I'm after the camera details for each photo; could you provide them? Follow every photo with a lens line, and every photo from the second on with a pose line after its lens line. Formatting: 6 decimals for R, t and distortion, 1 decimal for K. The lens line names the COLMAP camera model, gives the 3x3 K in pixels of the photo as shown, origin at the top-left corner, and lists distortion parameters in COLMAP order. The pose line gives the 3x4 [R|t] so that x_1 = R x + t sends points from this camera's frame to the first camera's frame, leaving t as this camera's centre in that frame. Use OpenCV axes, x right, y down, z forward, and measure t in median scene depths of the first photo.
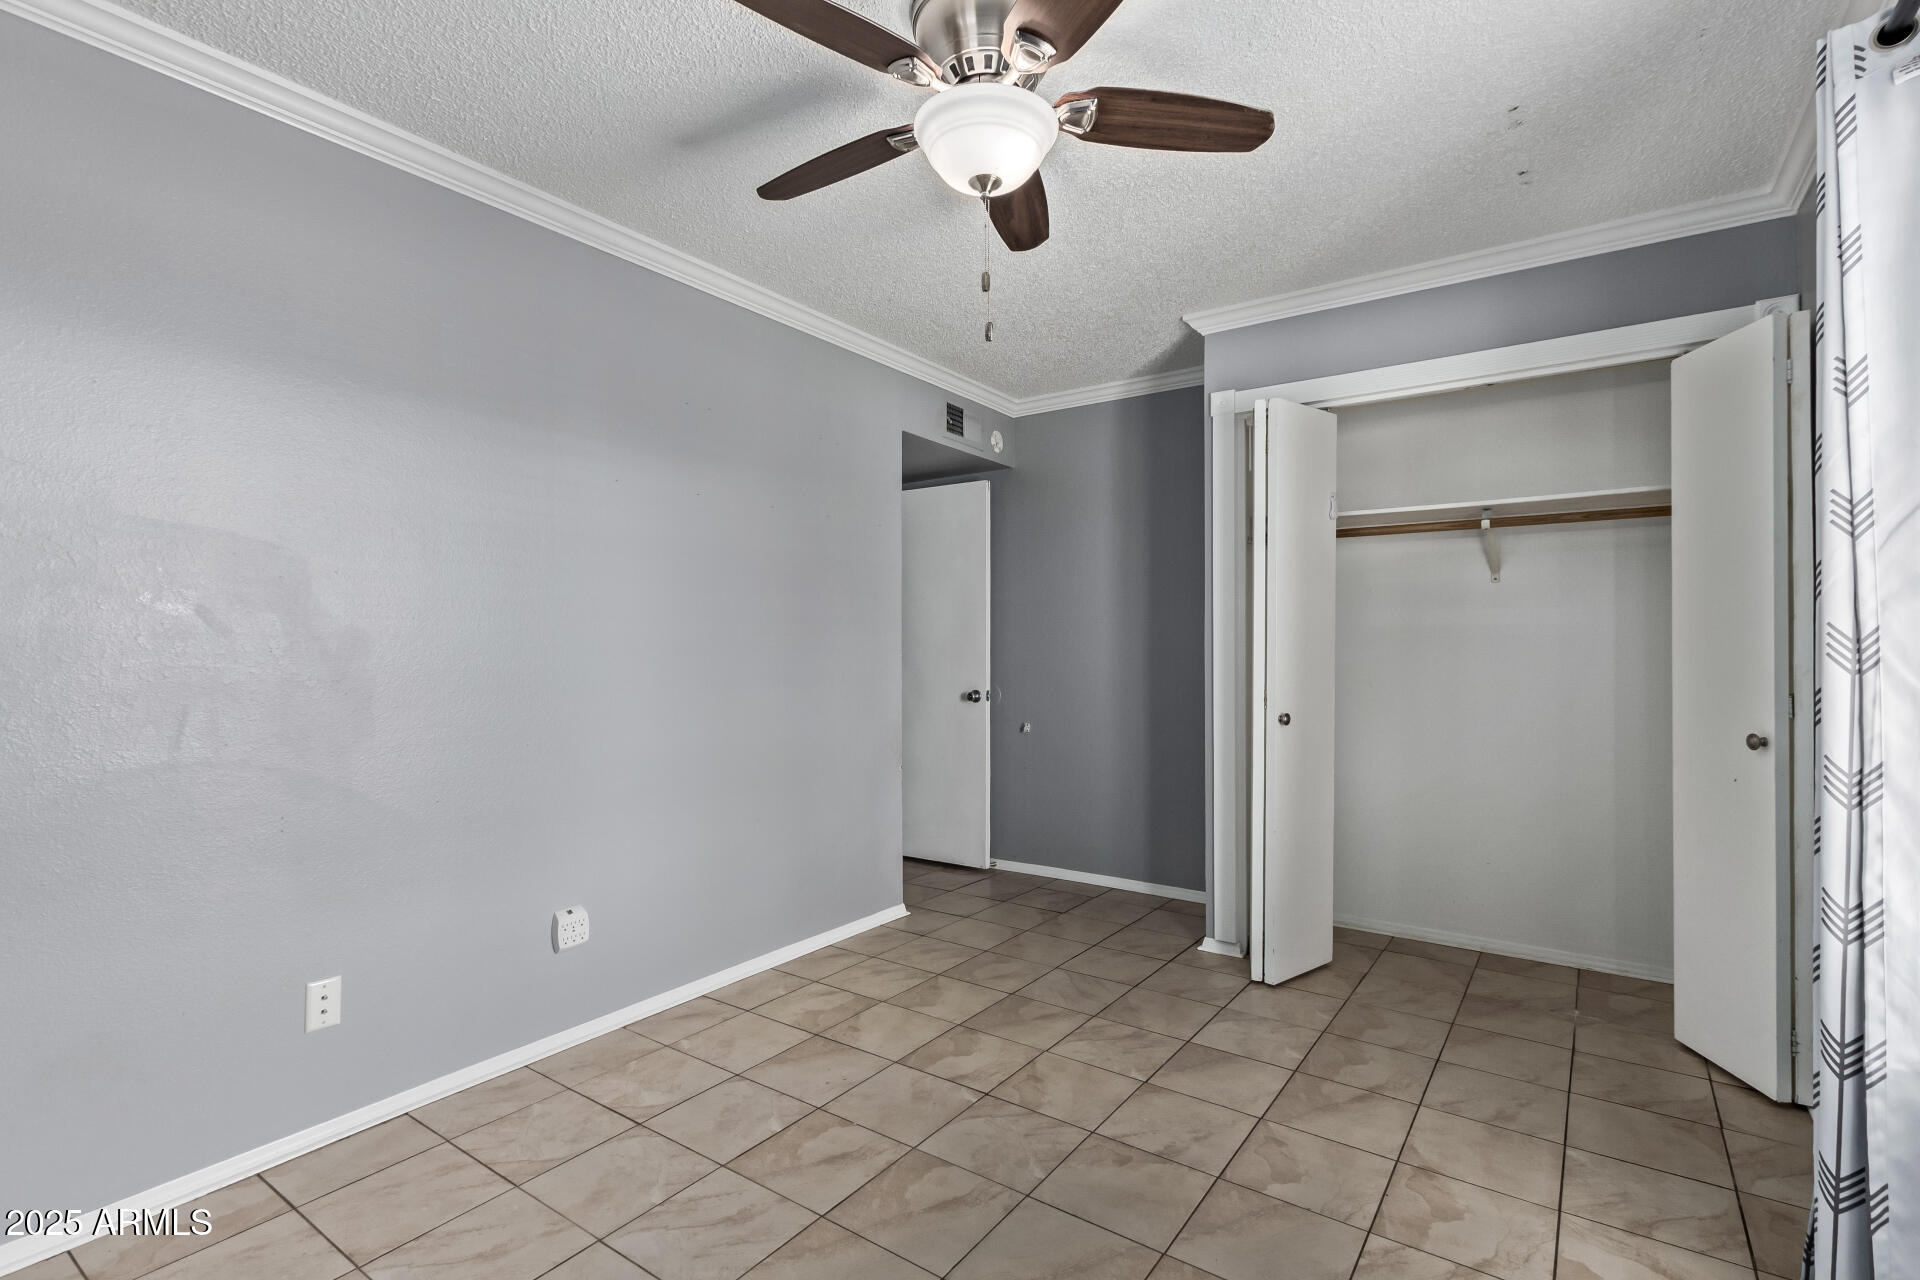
lens RADIAL K [[897.5, 0, 961.3], [0, 897.5, 643.1], [0, 0, 1]] dist [0.014853, -0.006599]
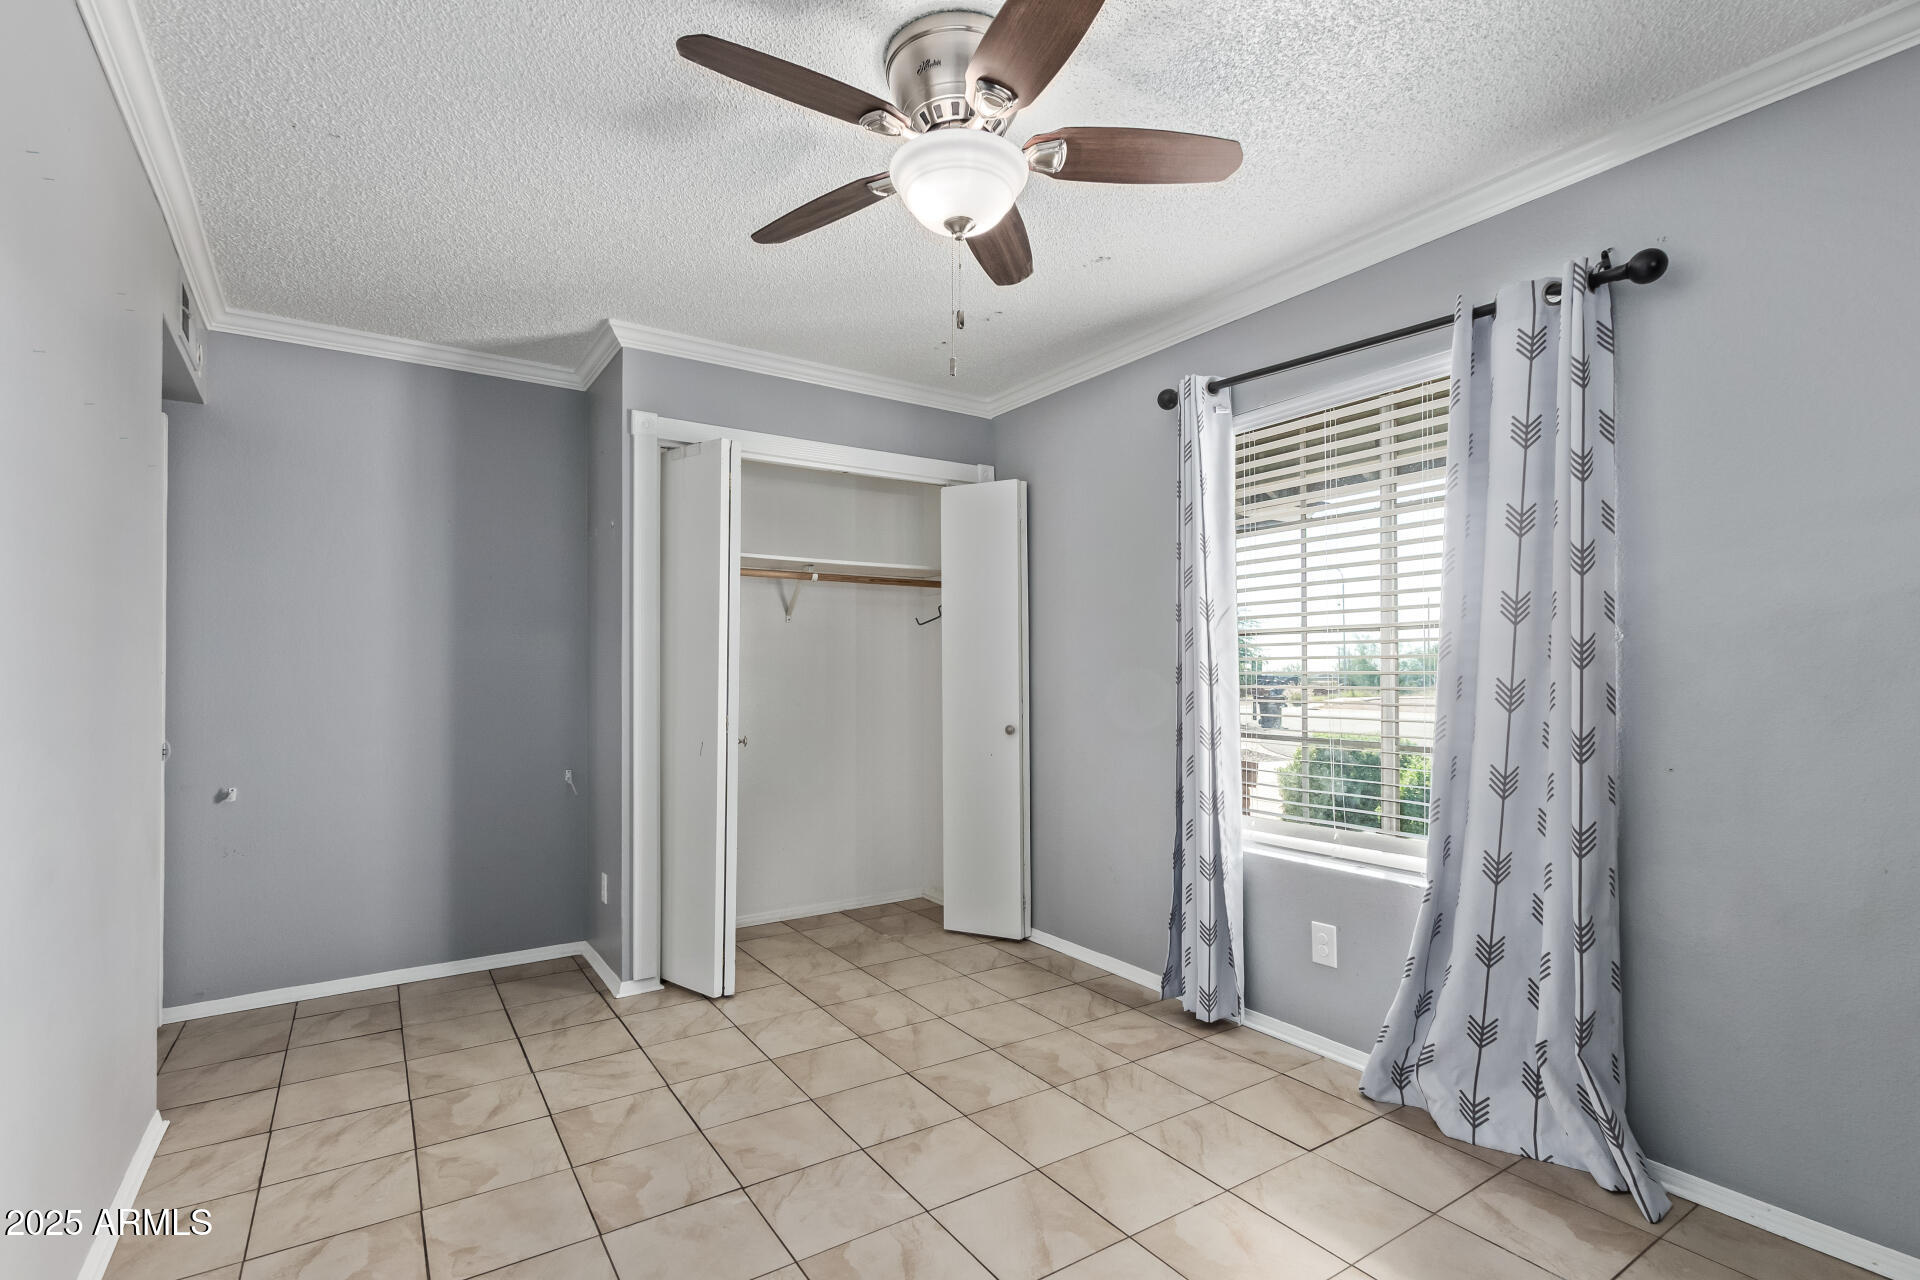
lens RADIAL K [[897.5, 0, 959.3], [0, 897.5, 653.3], [0, 0, 1]] dist [0.014853, -0.006599]
pose [[0.360163, 0.019270, 0.932690, -0.574492], [-0.002190, 0.999801, -0.019810, 0.000408], [-0.932887, 0.005092, 0.360134, 0.388230]]
